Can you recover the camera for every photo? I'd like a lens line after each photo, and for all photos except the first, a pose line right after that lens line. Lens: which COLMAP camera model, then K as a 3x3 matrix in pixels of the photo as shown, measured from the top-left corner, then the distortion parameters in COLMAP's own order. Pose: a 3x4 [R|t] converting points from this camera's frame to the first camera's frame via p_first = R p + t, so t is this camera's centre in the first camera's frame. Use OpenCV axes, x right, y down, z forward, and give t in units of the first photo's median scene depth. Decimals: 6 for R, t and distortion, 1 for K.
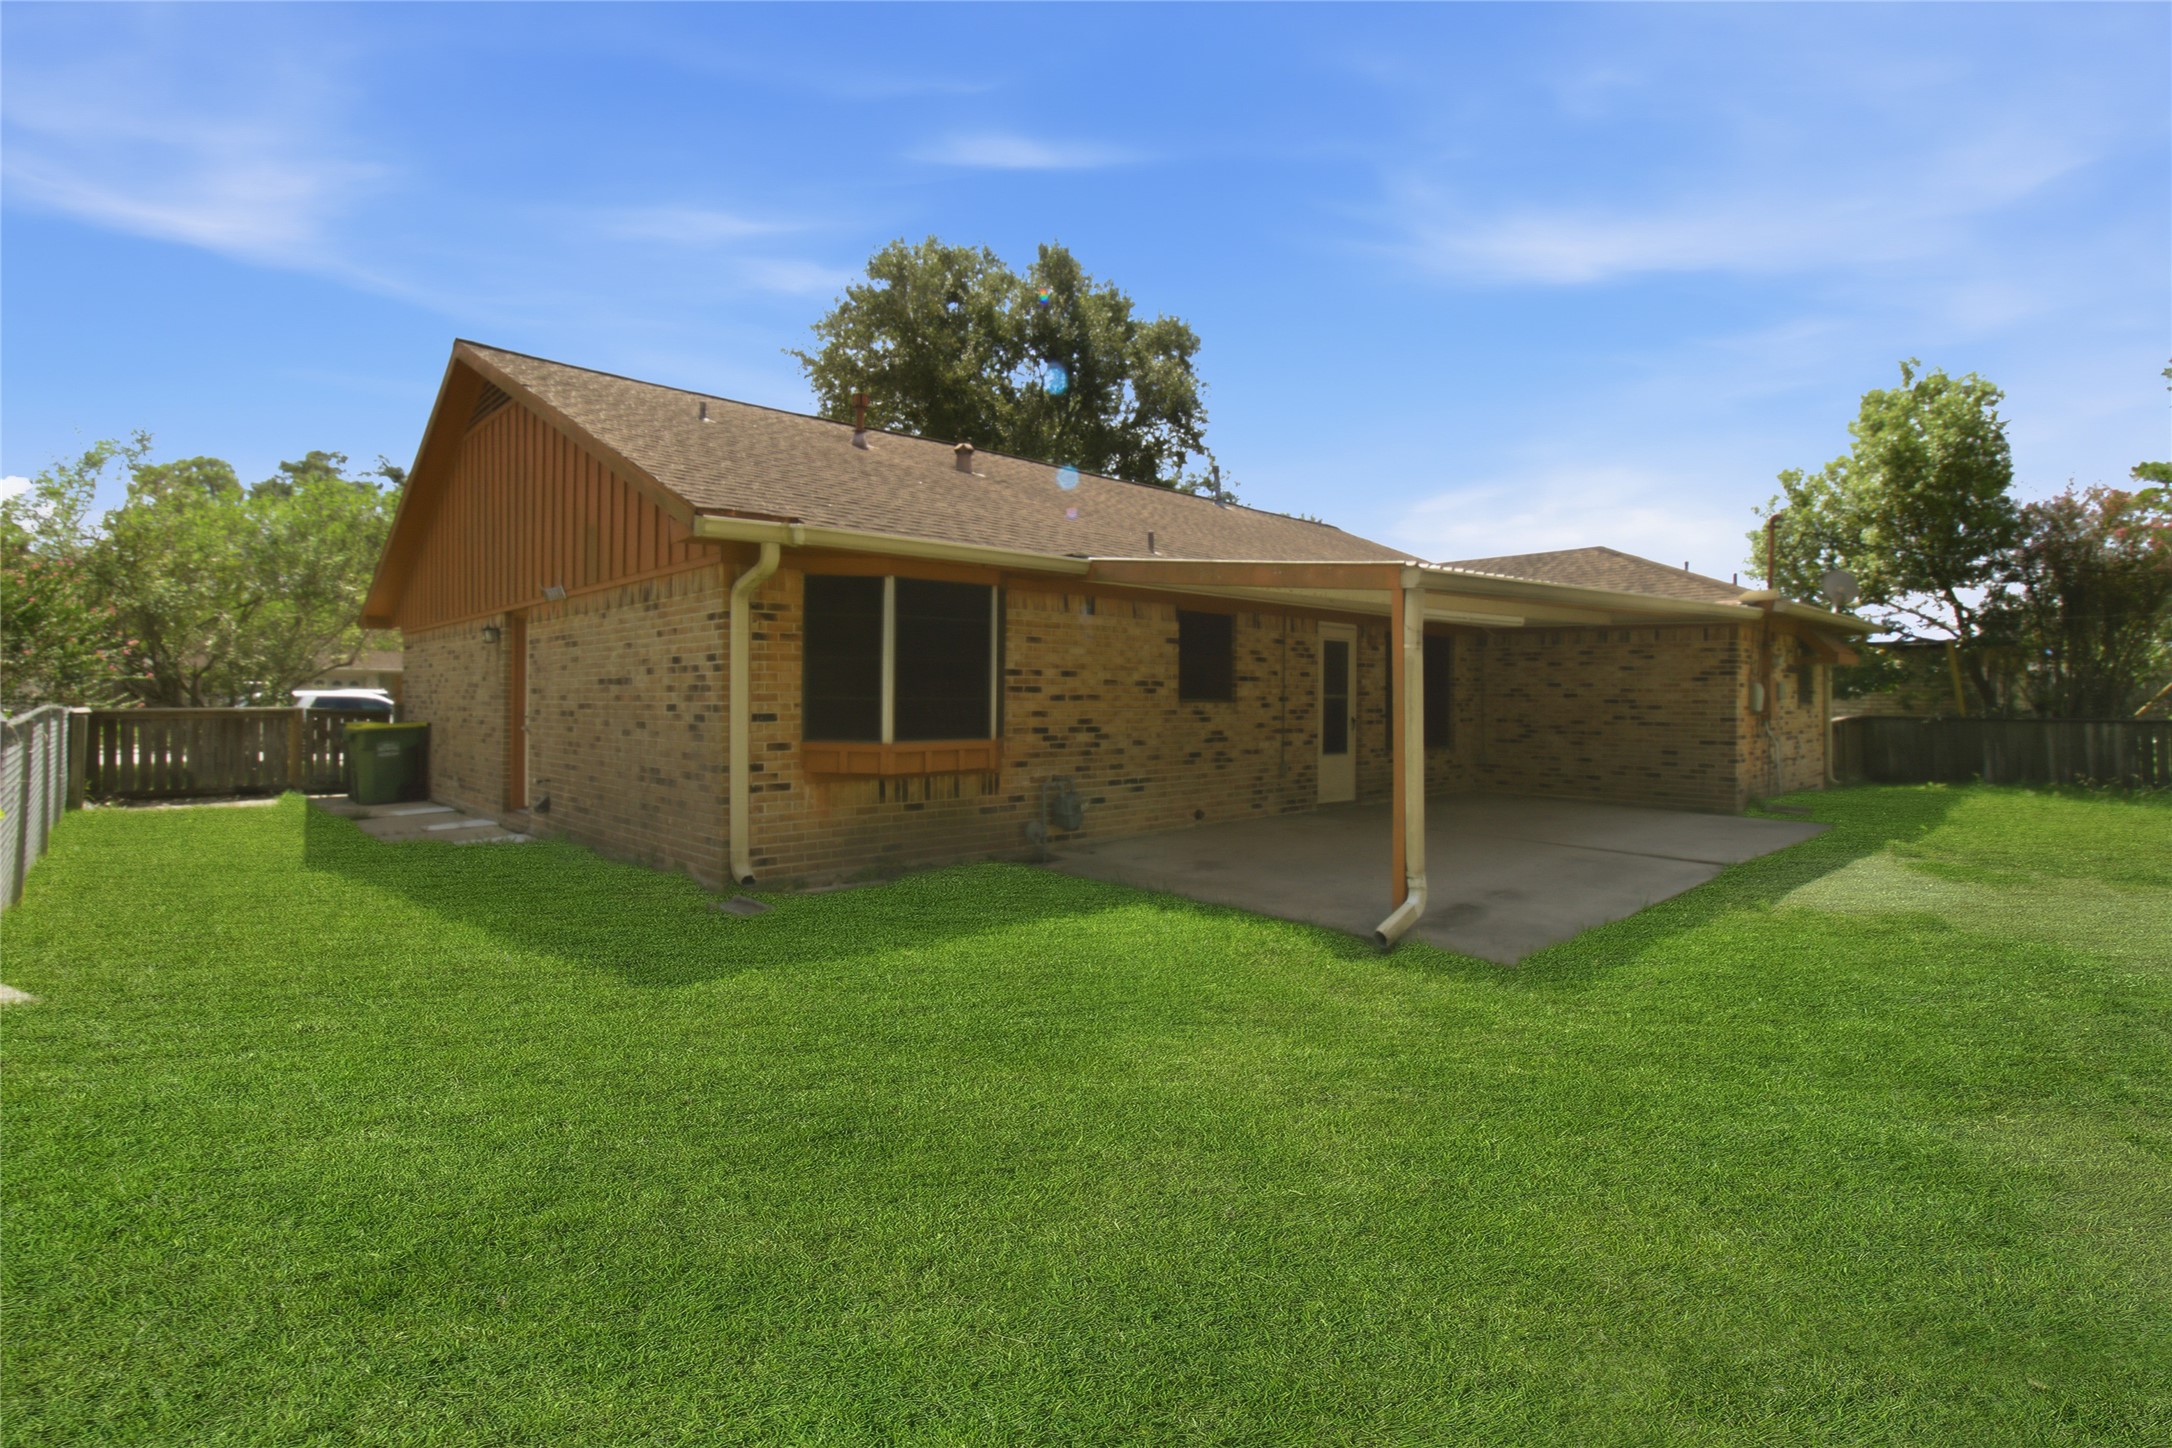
lens RADIAL K [[1018.1, 0, 1097.0], [0, 1018.1, 696.5], [0, 0, 1]] dist [-0.014417, 0.000444]
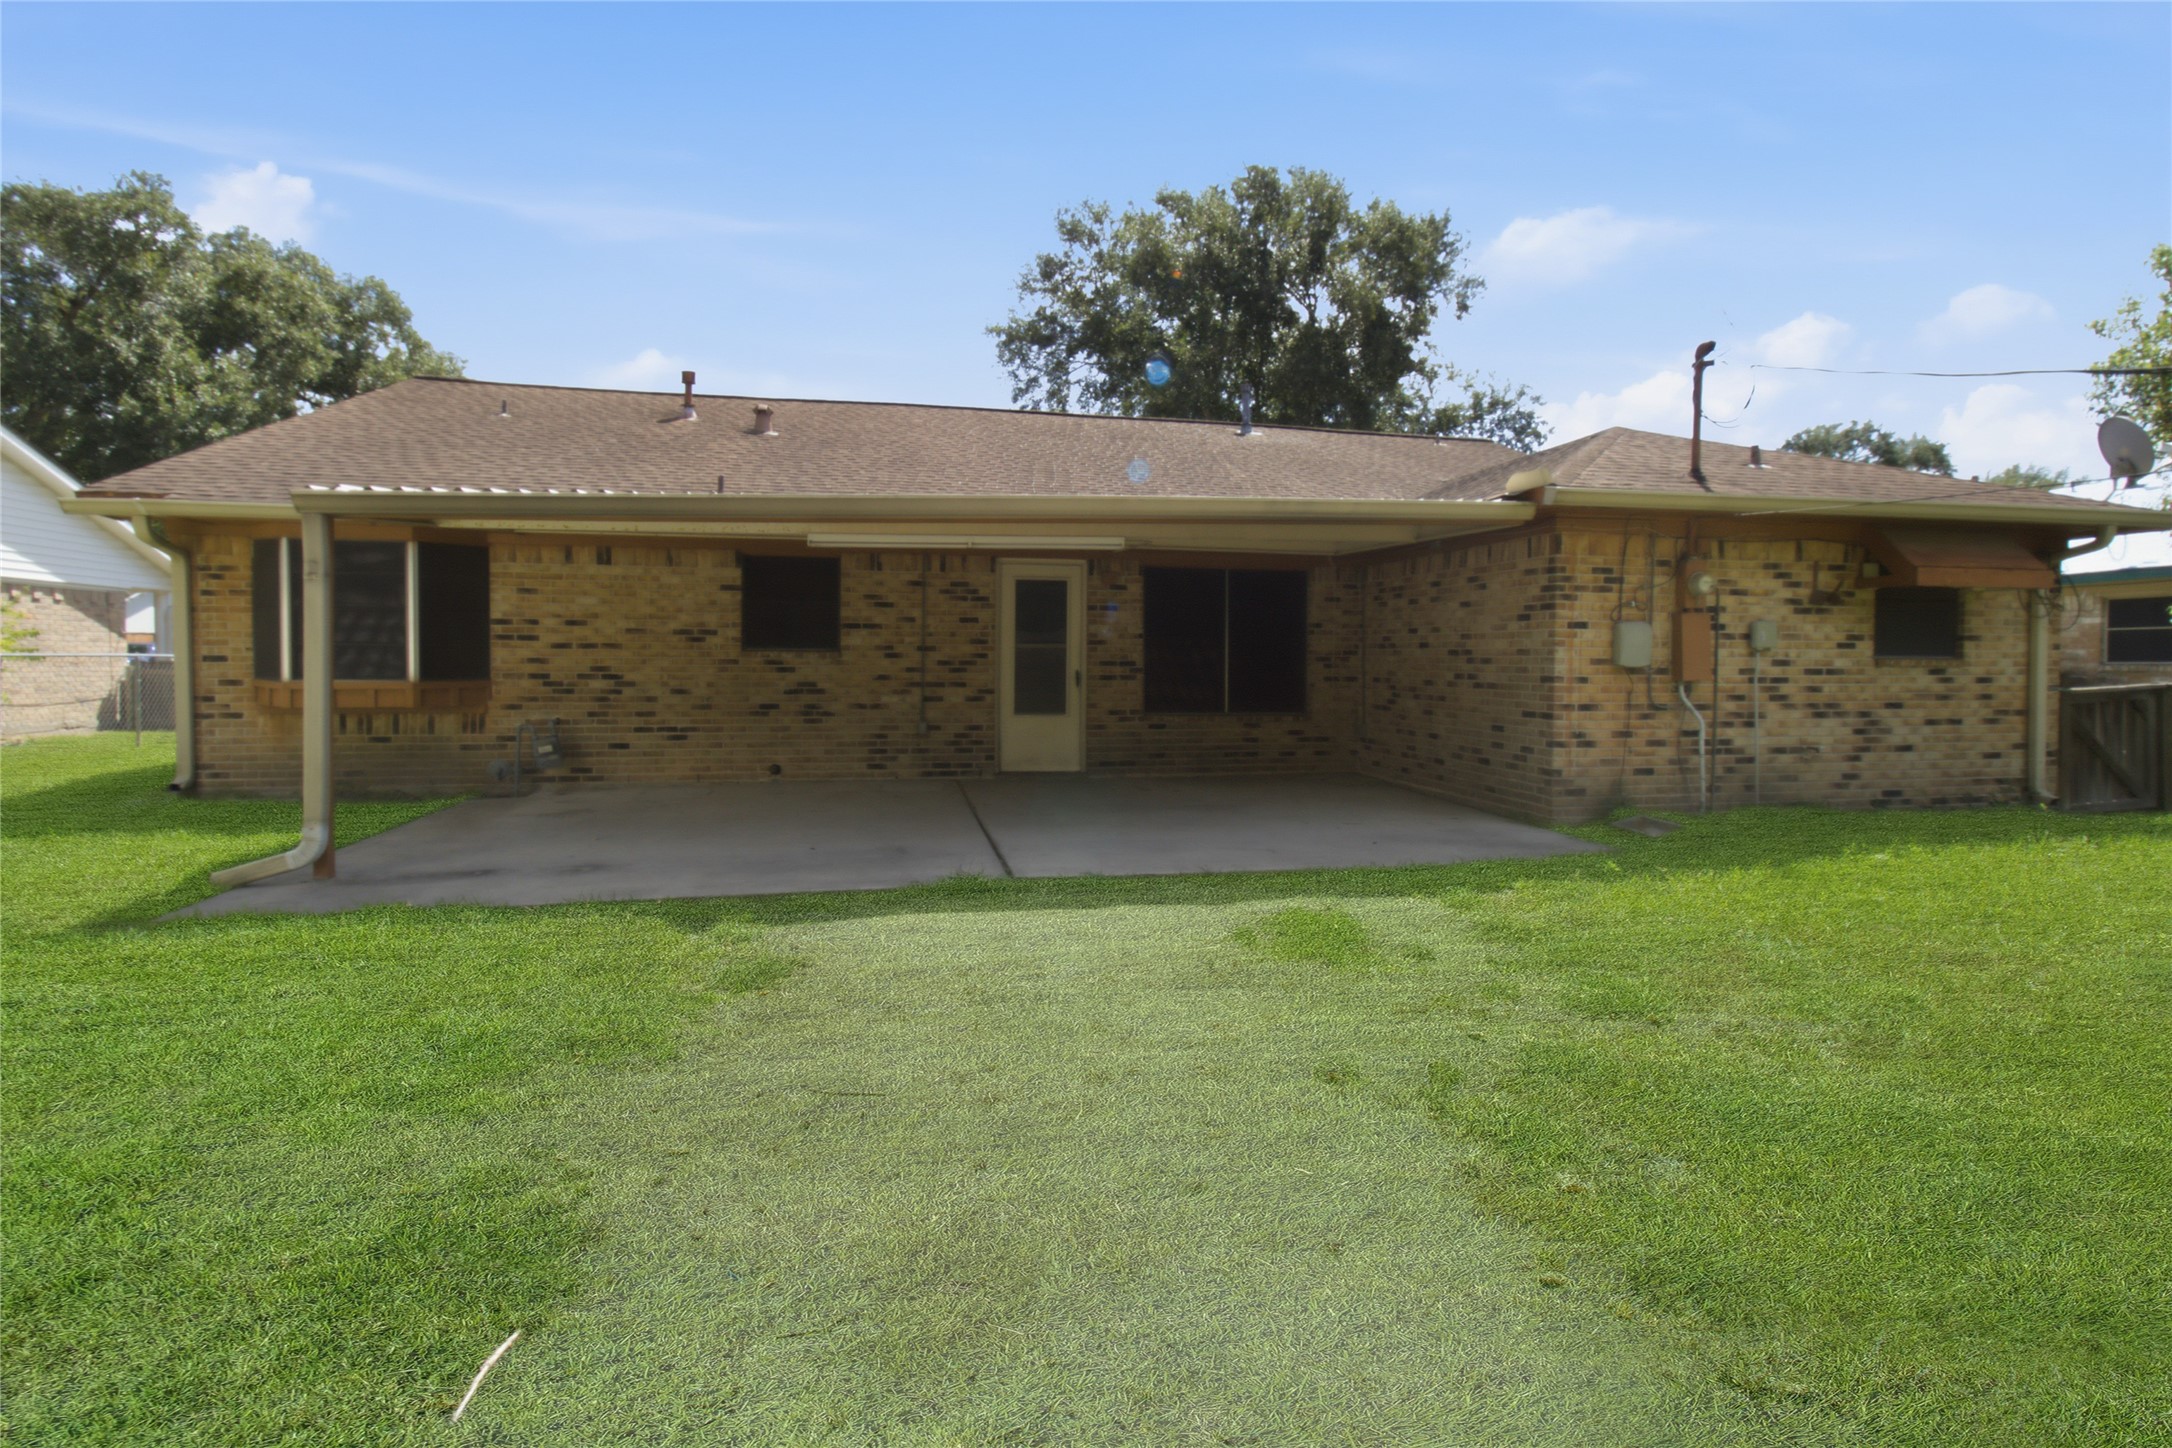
lens RADIAL K [[1039.0, 0, 1184.4], [0, 1039.0, 696.2], [0, 0, 1]] dist [-0.060108, 0.071559]
pose [[0.847365, 0.018683, -0.530681, 1.001223], [-0.002503, 0.999510, 0.031192, 0.017641], [0.531004, -0.025103, 0.846997, 0.414790]]
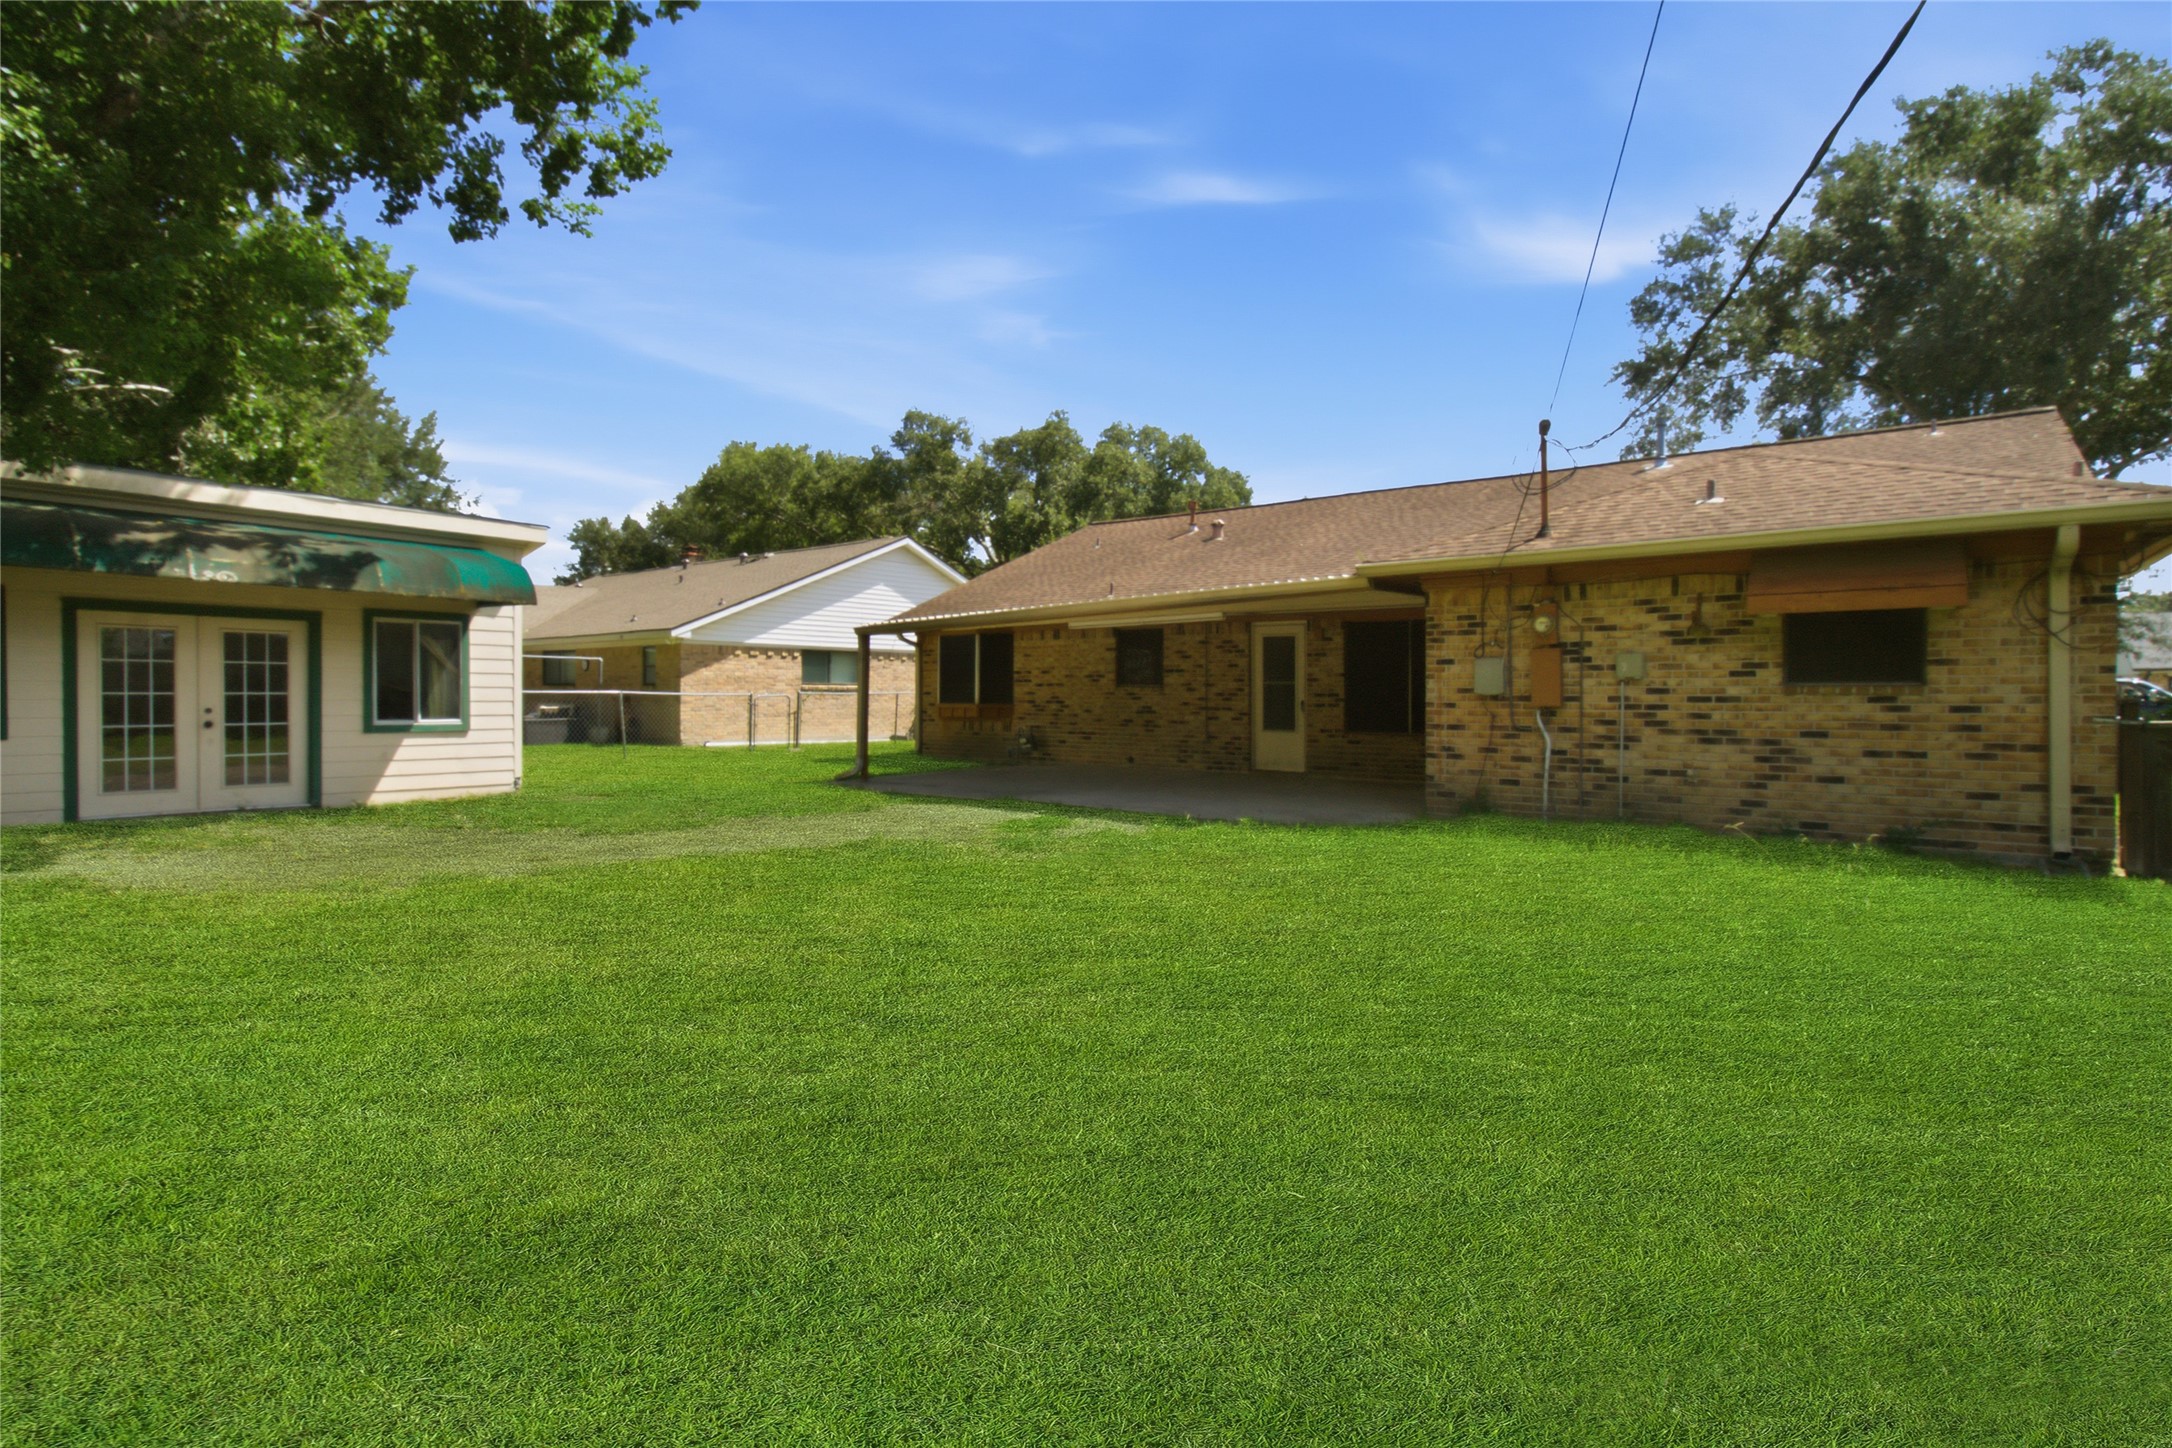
lens RADIAL K [[1018.1, 0, 1097.0], [0, 1018.1, 696.5], [0, 0, 1]] dist [-0.014417, 0.000444]
pose [[0.163210, -0.000078, -0.986591, 1.742311], [-0.003105, 0.999995, -0.000593, 0.022246], [0.986586, 0.003160, 0.163209, 0.743470]]
